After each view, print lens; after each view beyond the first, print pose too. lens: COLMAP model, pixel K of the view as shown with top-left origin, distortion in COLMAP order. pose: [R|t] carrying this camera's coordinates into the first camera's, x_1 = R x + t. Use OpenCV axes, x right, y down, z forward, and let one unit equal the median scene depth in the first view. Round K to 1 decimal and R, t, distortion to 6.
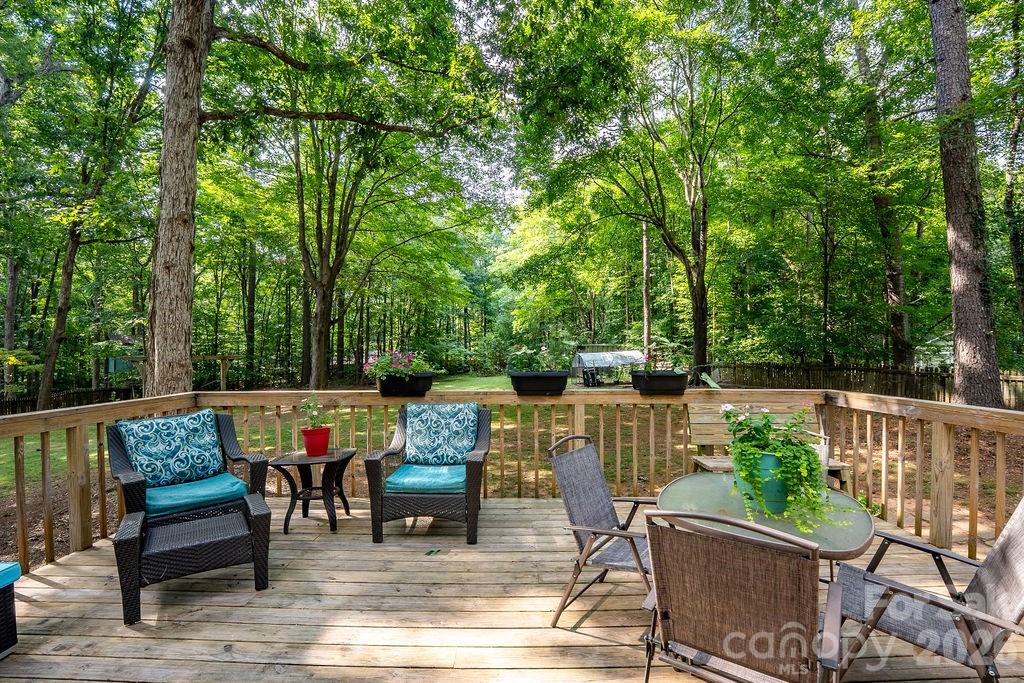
lens RADIAL K [[458.4, 0, 511.8], [0, 458.4, 342.9], [0, 0, 1]] dist [-0.027309, -0.000040]
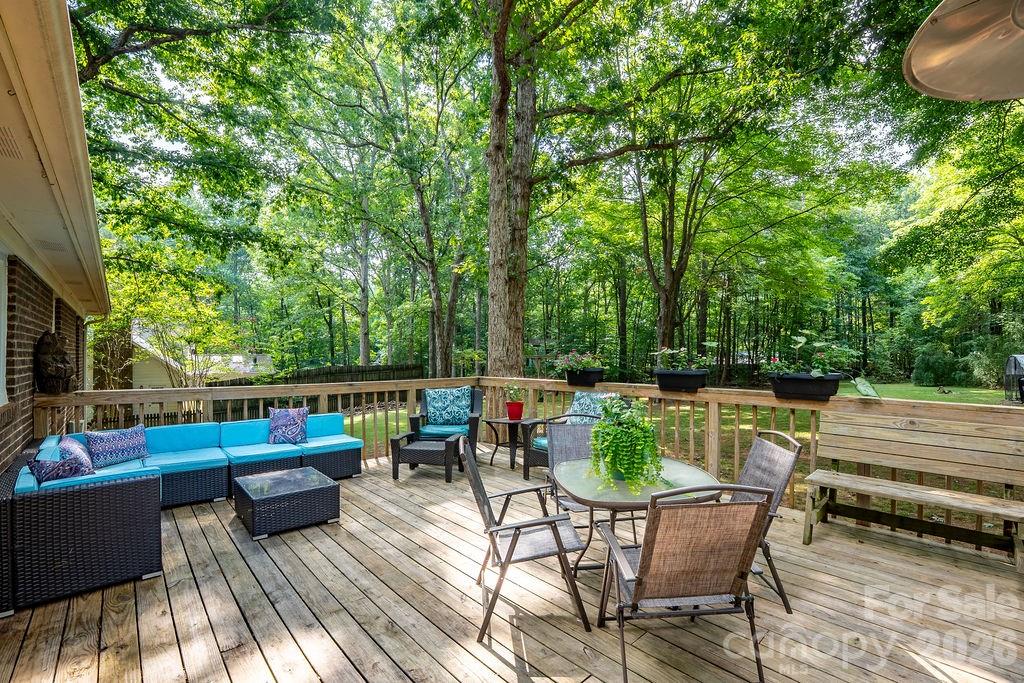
lens RADIAL K [[458.4, 0, 514.6], [0, 458.4, 341.1], [0, 0, 1]] dist [-0.027309, -0.000040]
pose [[0.702404, -0.012592, -0.711667, 0.250989], [0.009783, 0.999920, -0.008037, -0.001624], [0.711711, -0.001317, 0.702471, -0.027173]]
